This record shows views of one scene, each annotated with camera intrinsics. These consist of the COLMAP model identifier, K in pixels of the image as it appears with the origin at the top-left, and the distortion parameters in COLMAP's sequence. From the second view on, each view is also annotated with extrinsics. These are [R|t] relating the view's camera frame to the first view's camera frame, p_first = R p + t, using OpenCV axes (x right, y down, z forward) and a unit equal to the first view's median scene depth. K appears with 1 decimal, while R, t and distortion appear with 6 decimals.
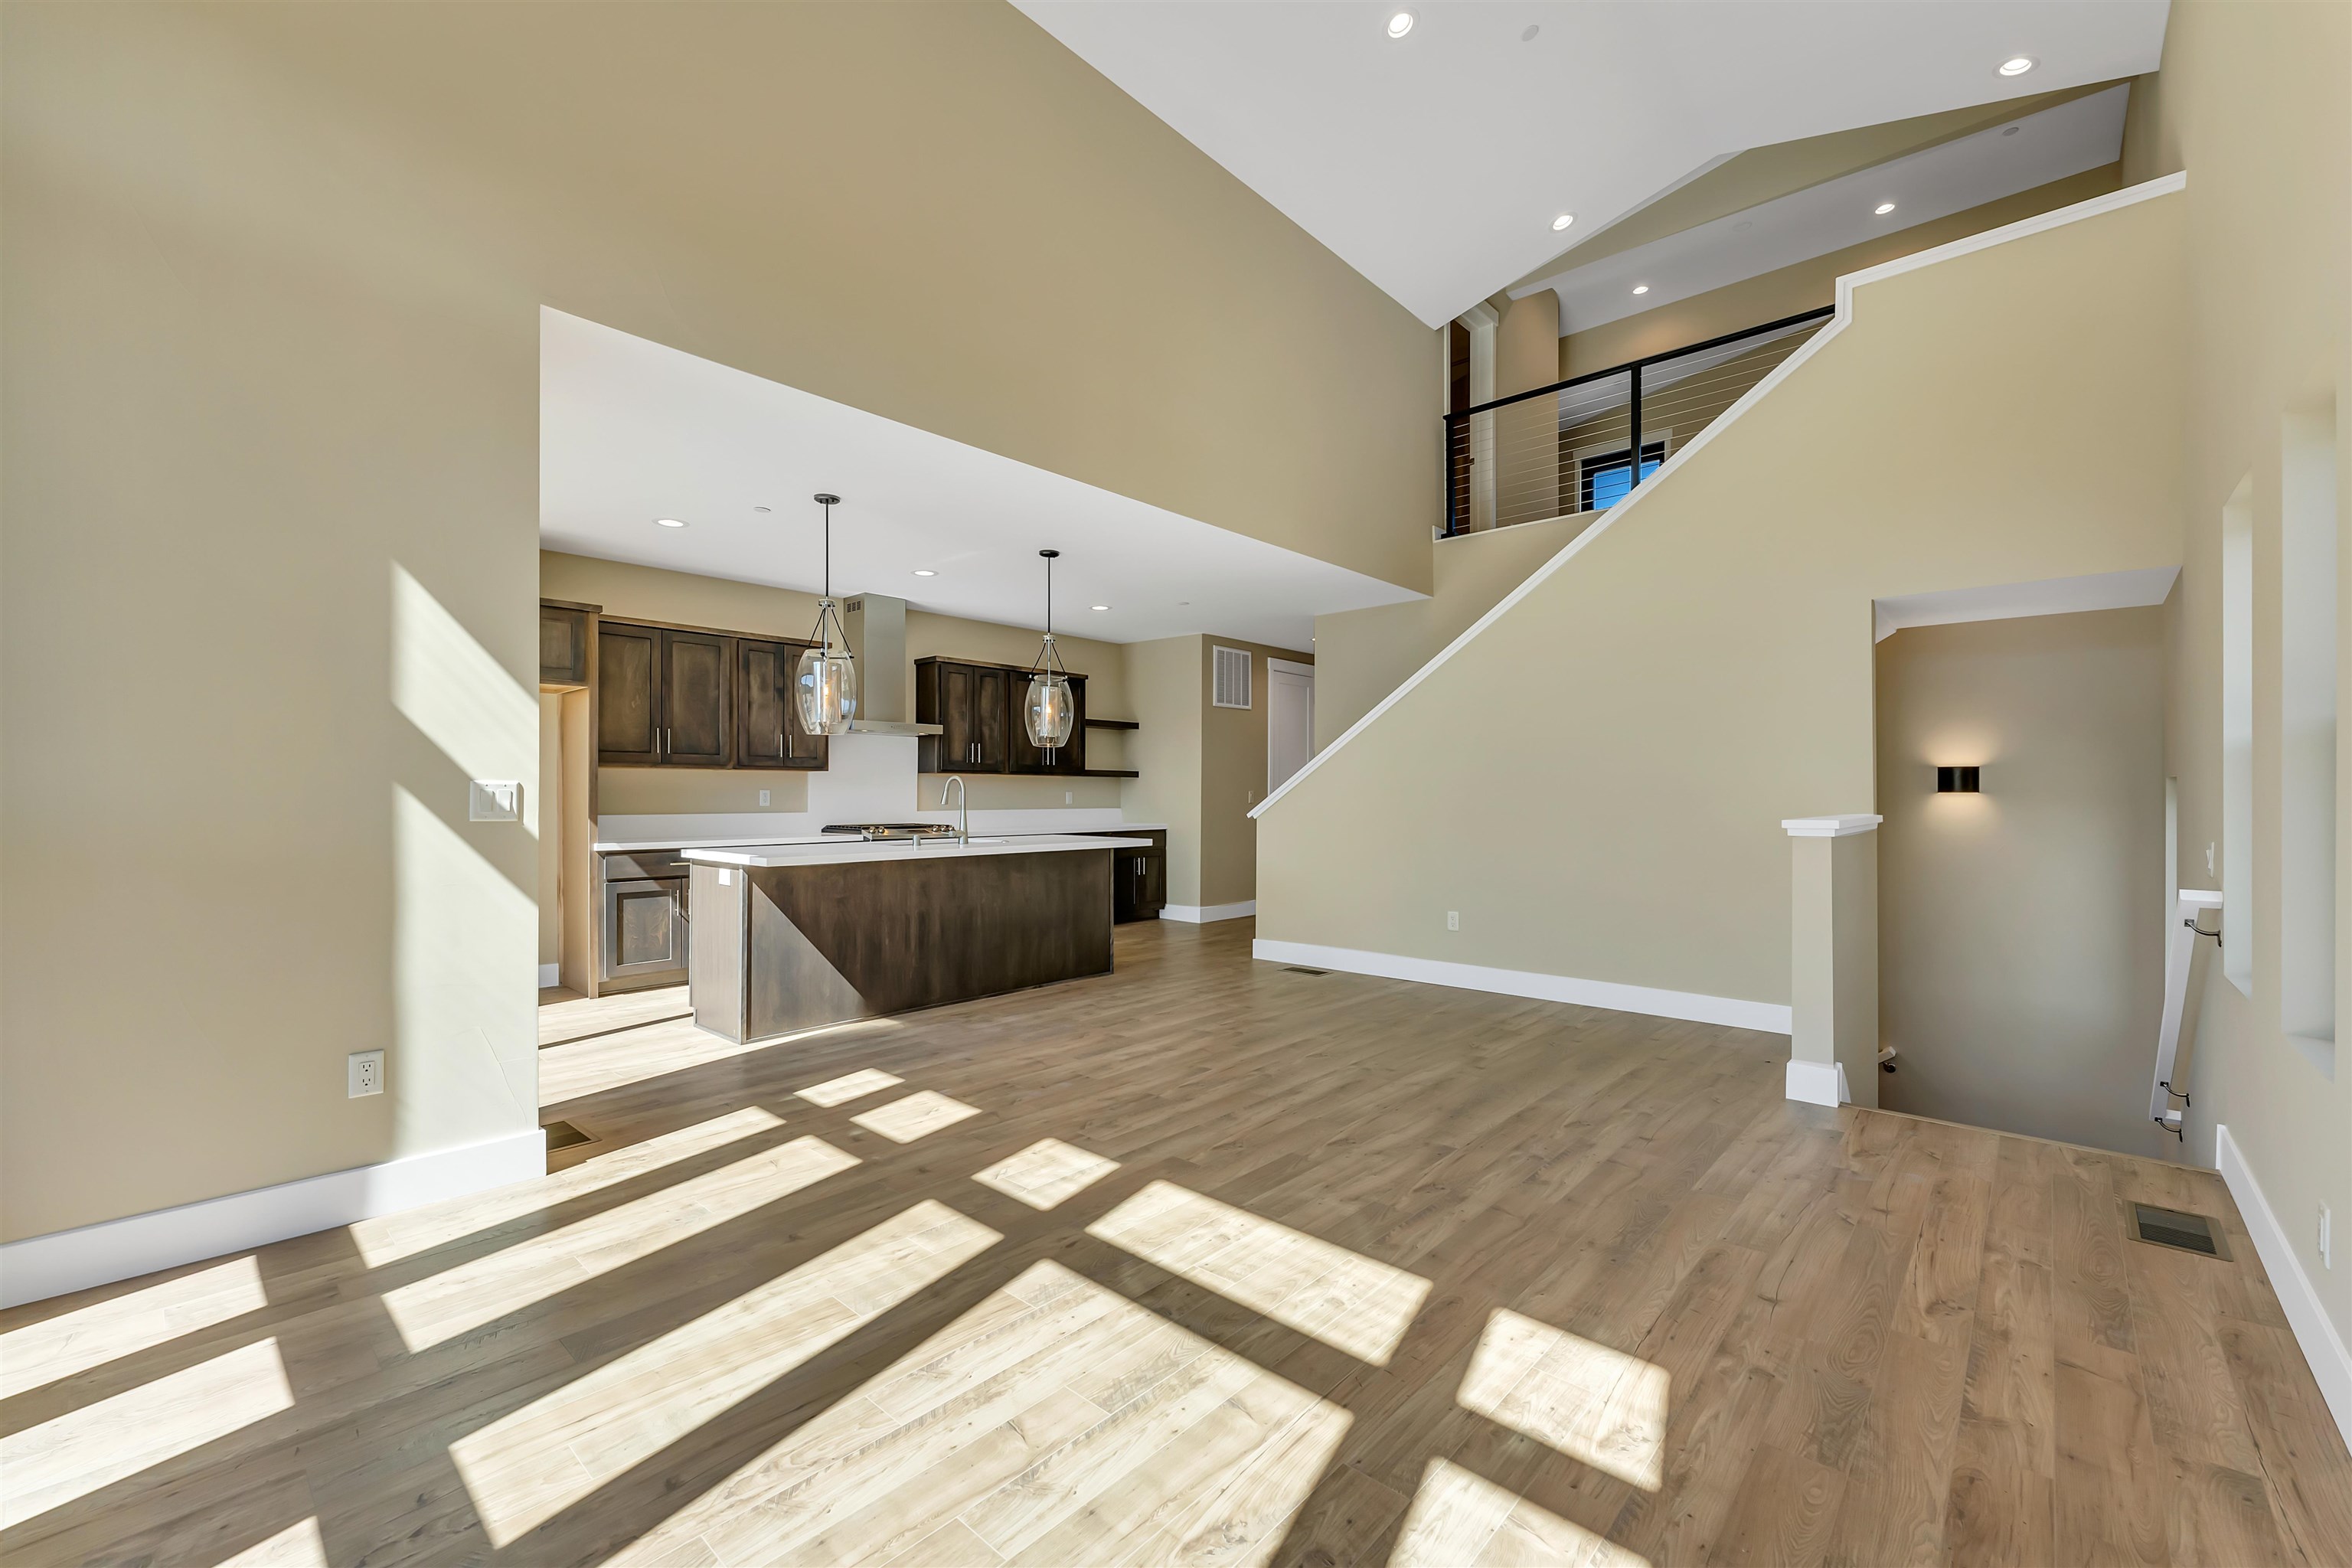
lens RADIAL K [[951.7, 0, 1169.4], [0, 951.7, 799.6], [0, 0, 1]] dist [-0.000449, 0.000585]
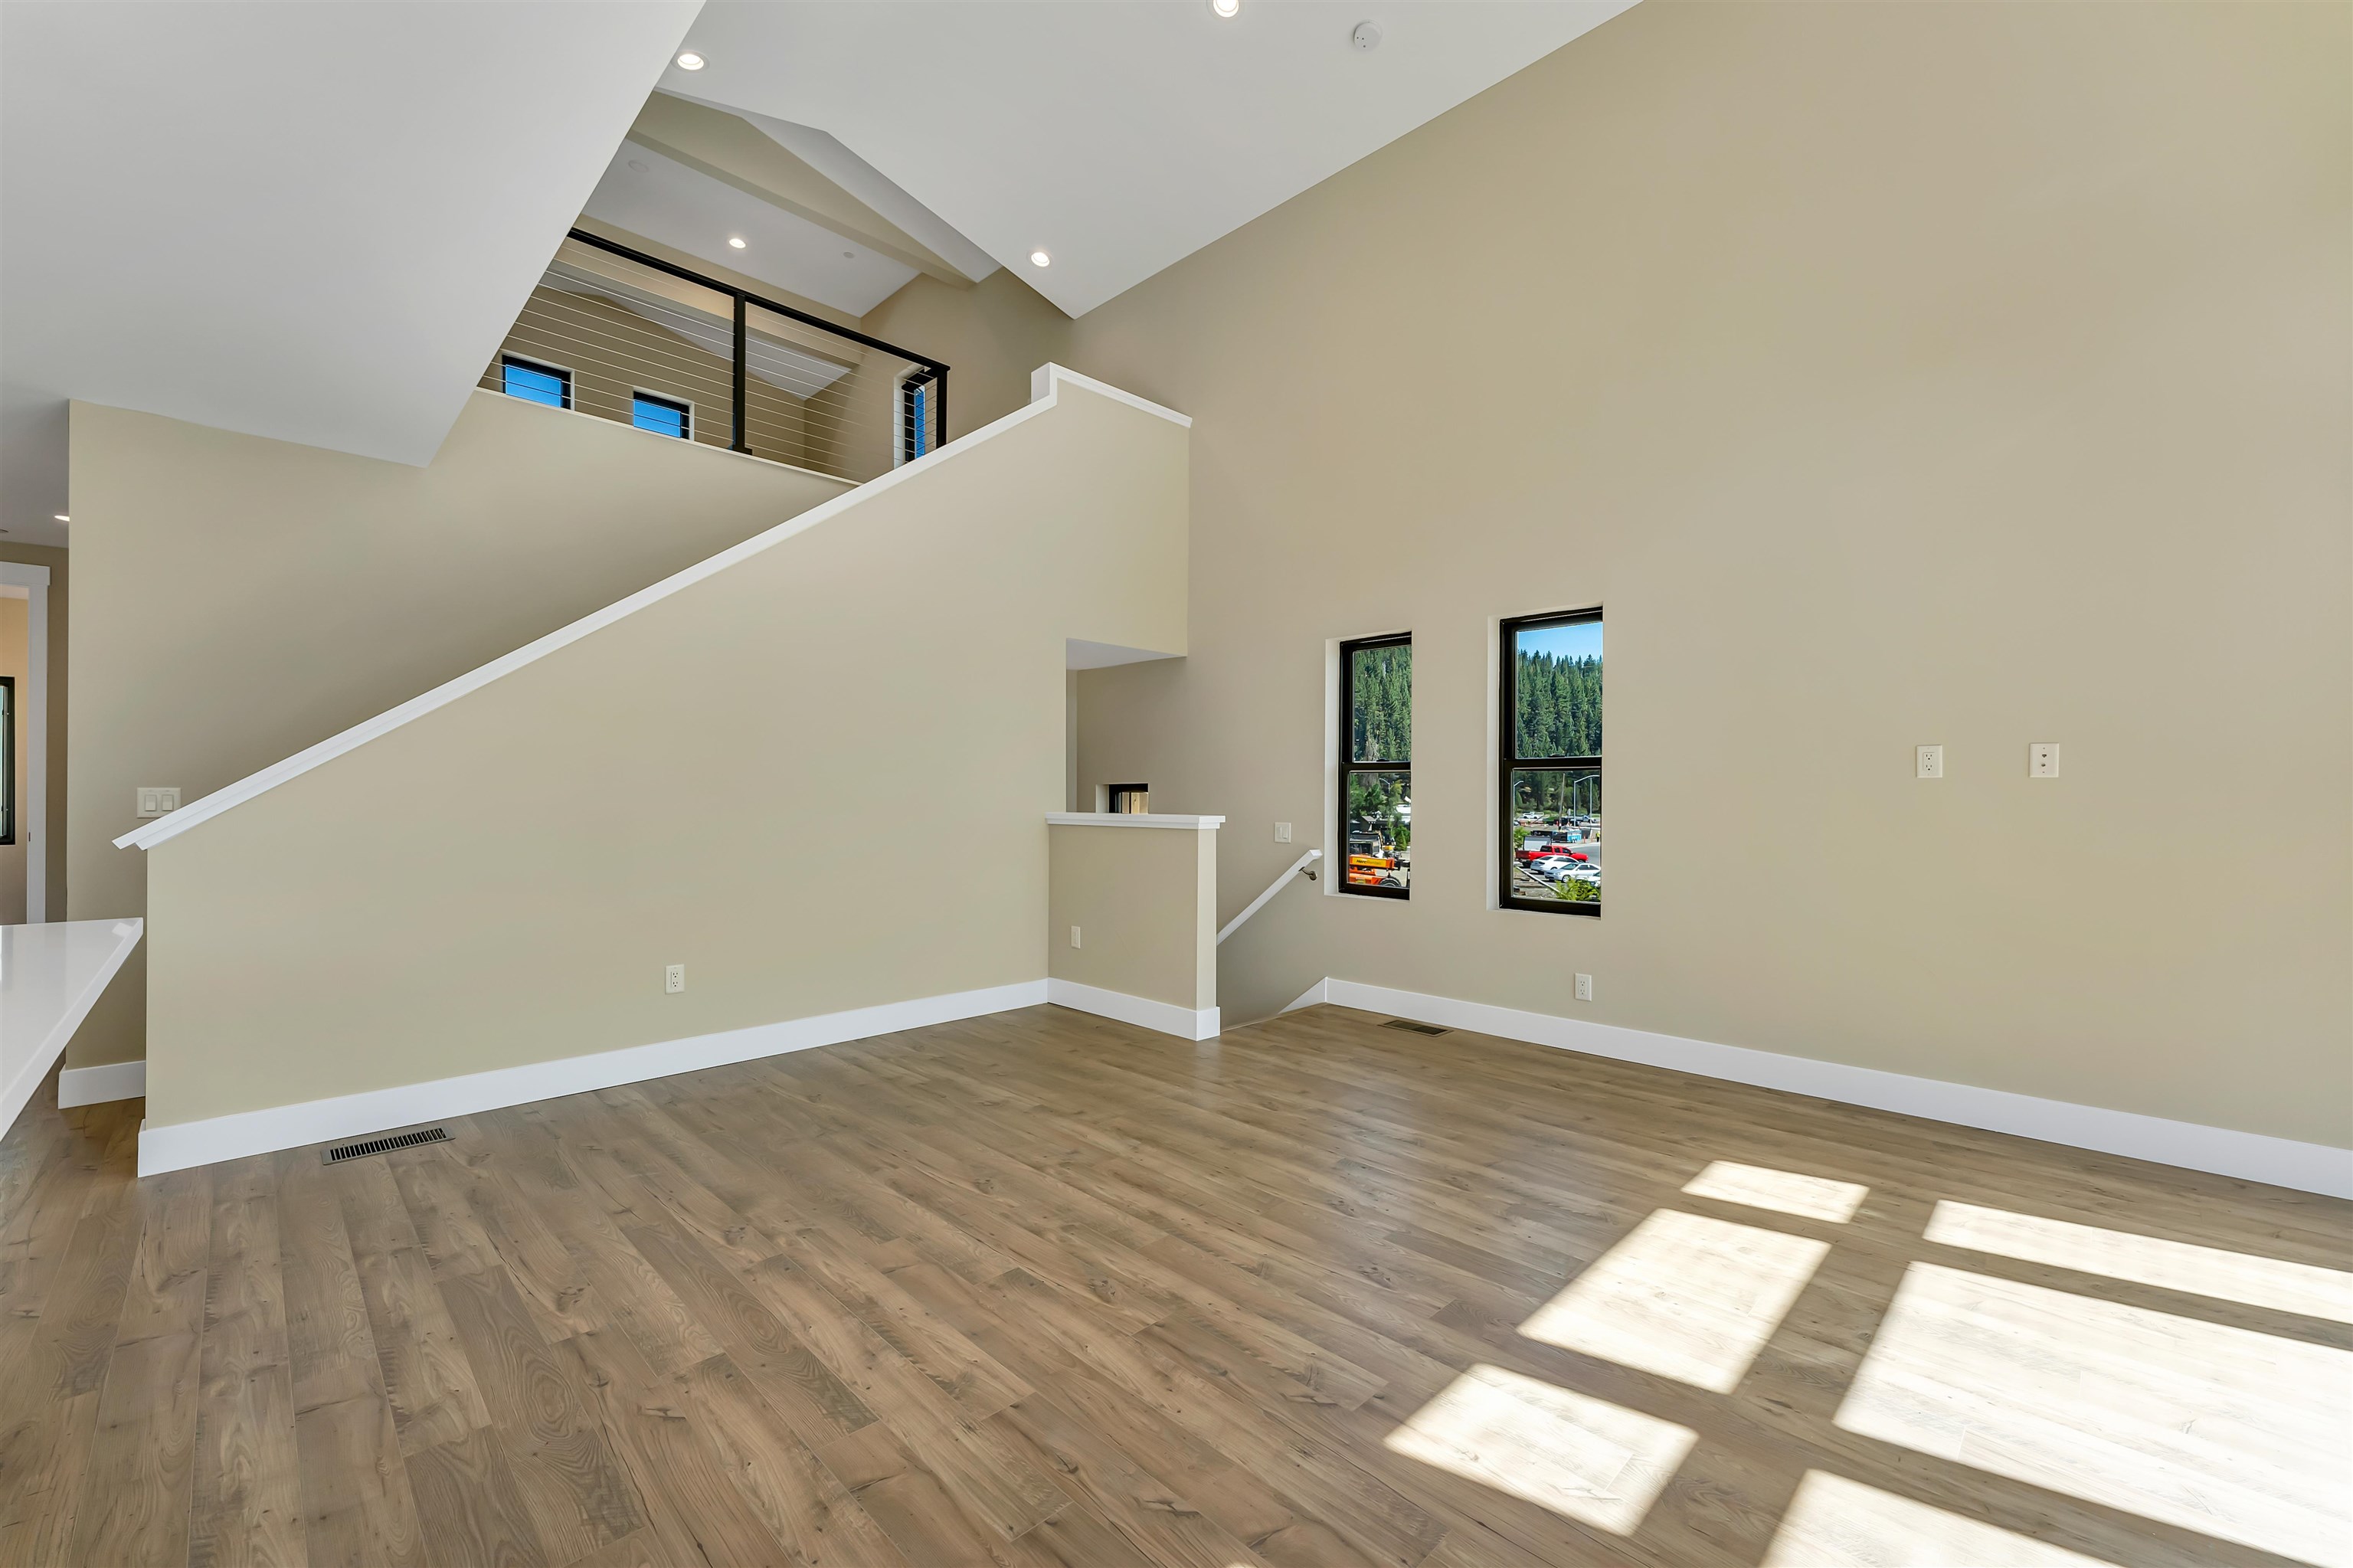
lens RADIAL K [[952.2, 0, 1169.8], [0, 952.2, 799.6], [0, 0, 1]] dist [-0.000449, 0.000585]
pose [[0.049257, -0.006158, 0.998767, -0.684362], [0.001160, 0.999981, 0.006109, -0.008225], [-0.998785, 0.000858, 0.049263, 1.135333]]
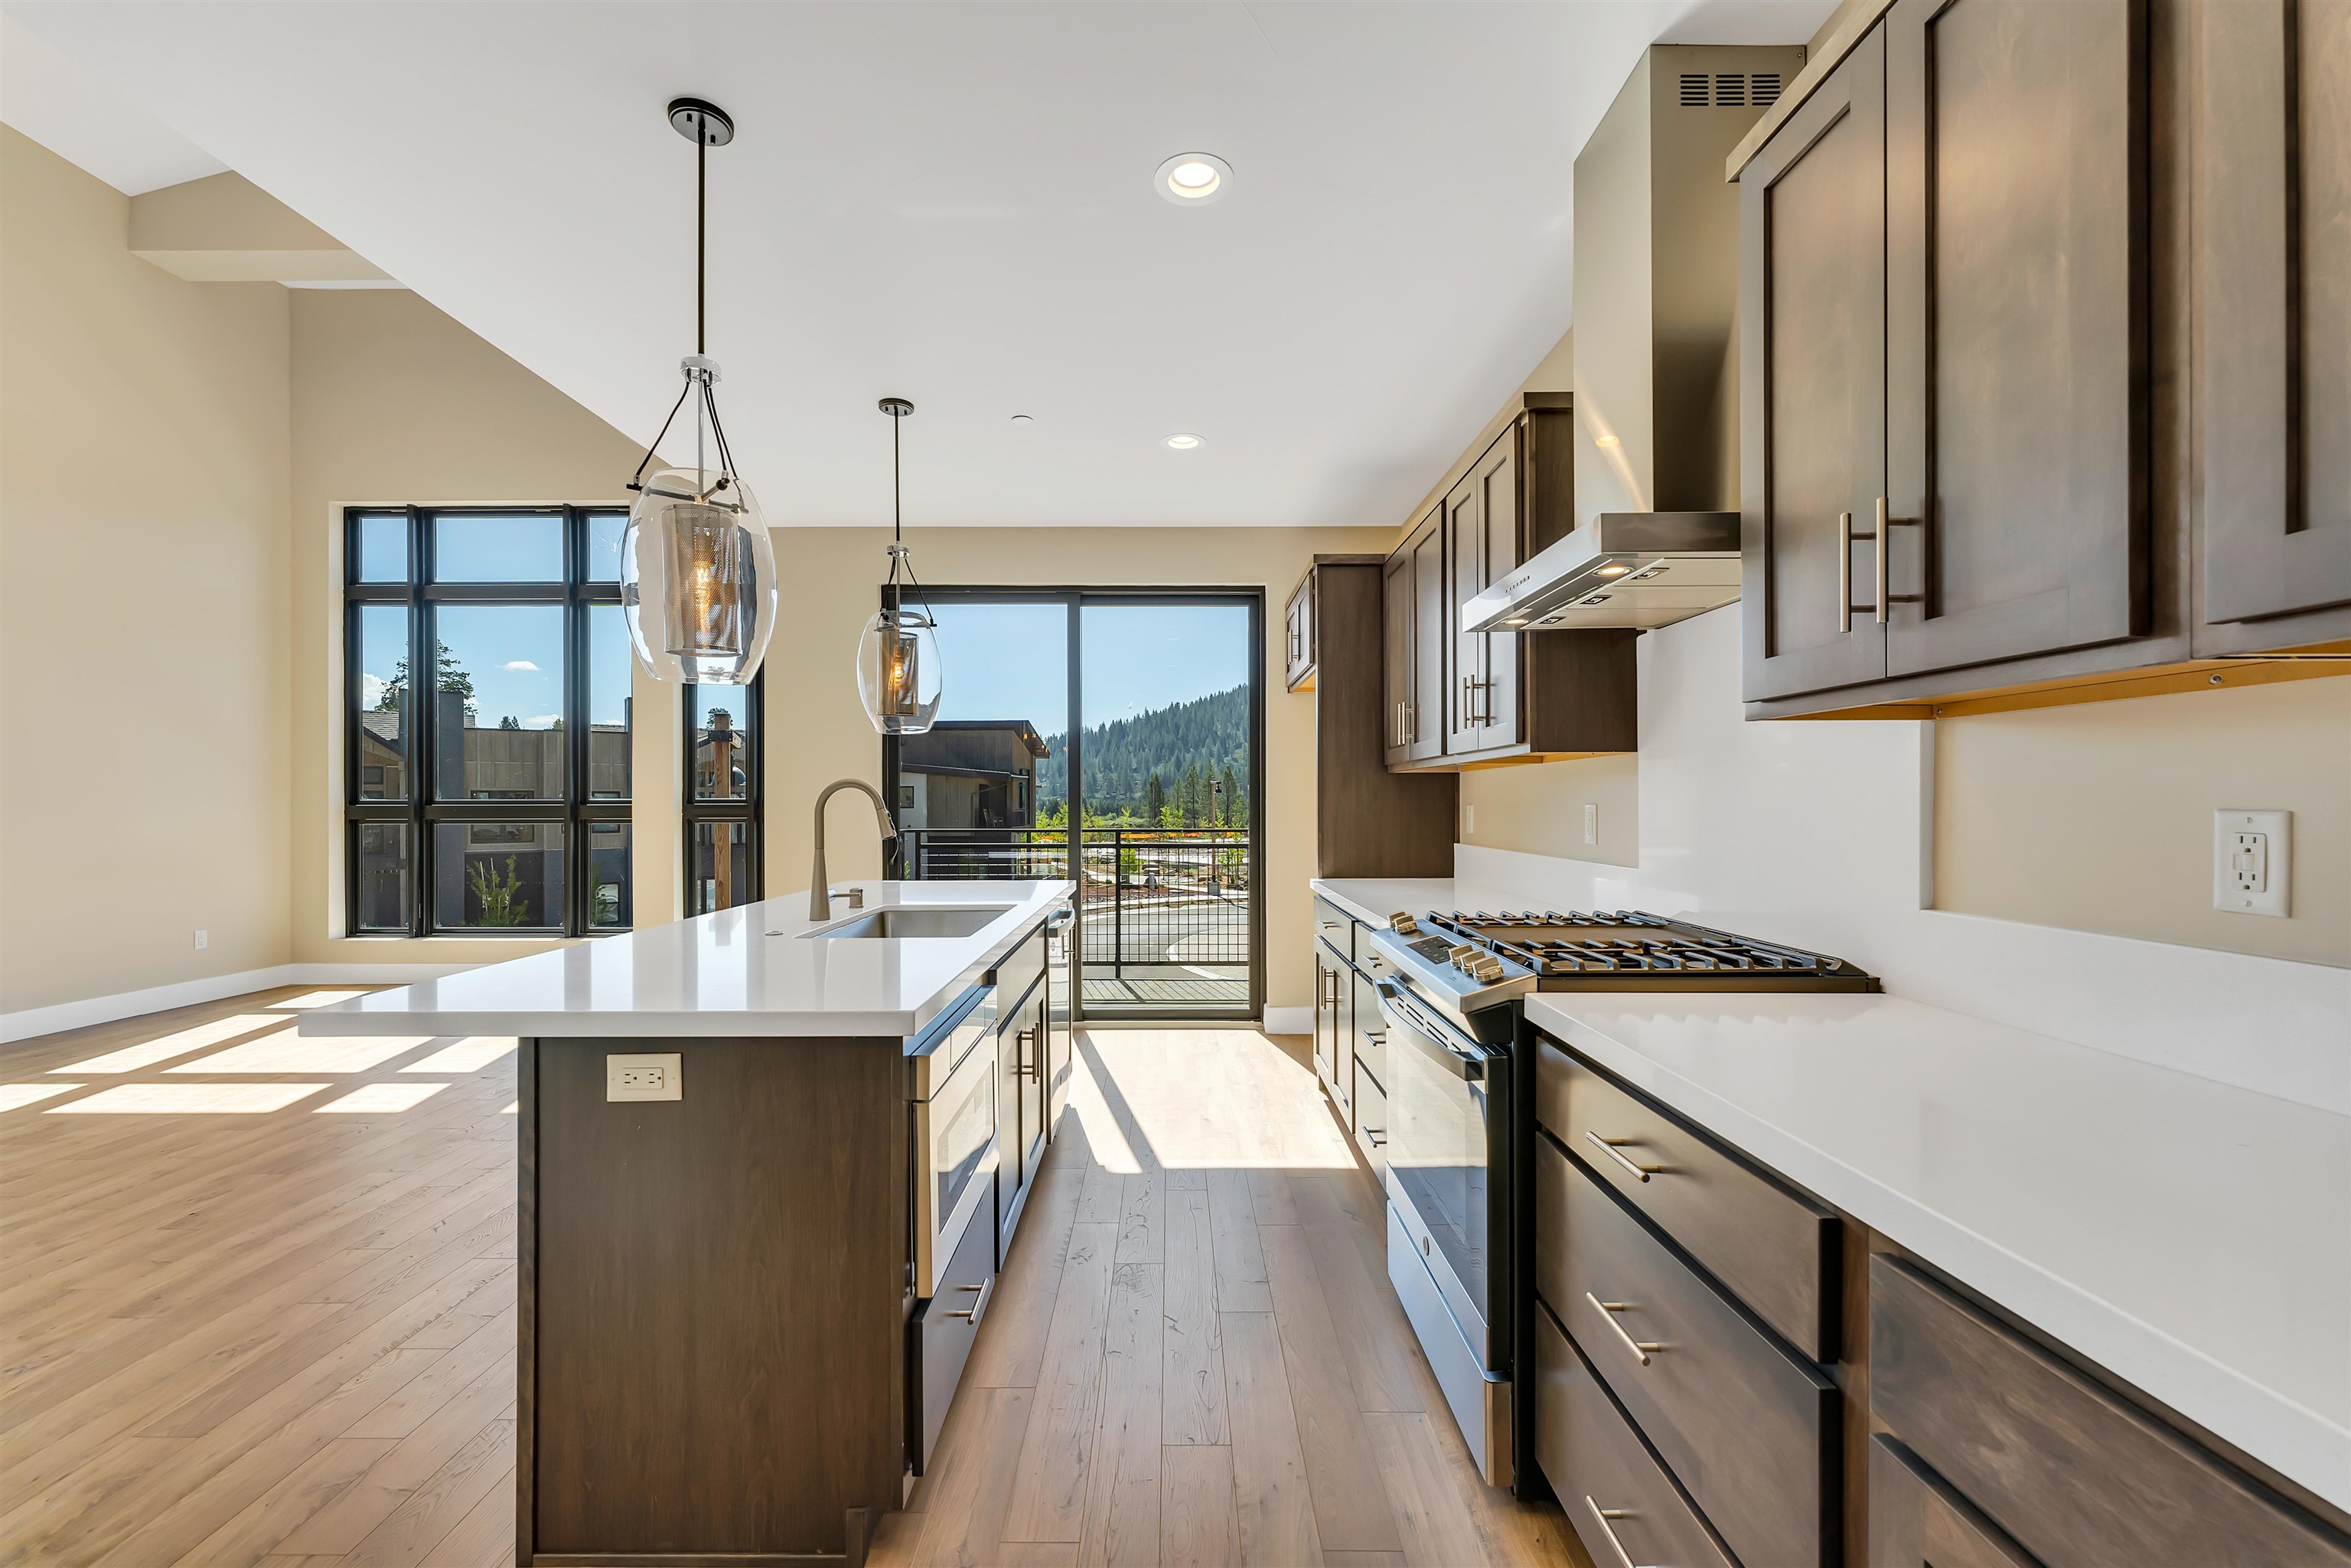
lens RADIAL K [[951.3, 0, 1168.9], [0, 951.3, 799.6], [0, 0, 1]] dist [-0.000449, 0.000585]
pose [[-0.737169, -0.003591, -0.675698, -0.032981], [-0.002971, 0.999993, -0.002073, -0.025867], [0.675701, 0.000479, -0.737175, 2.554562]]
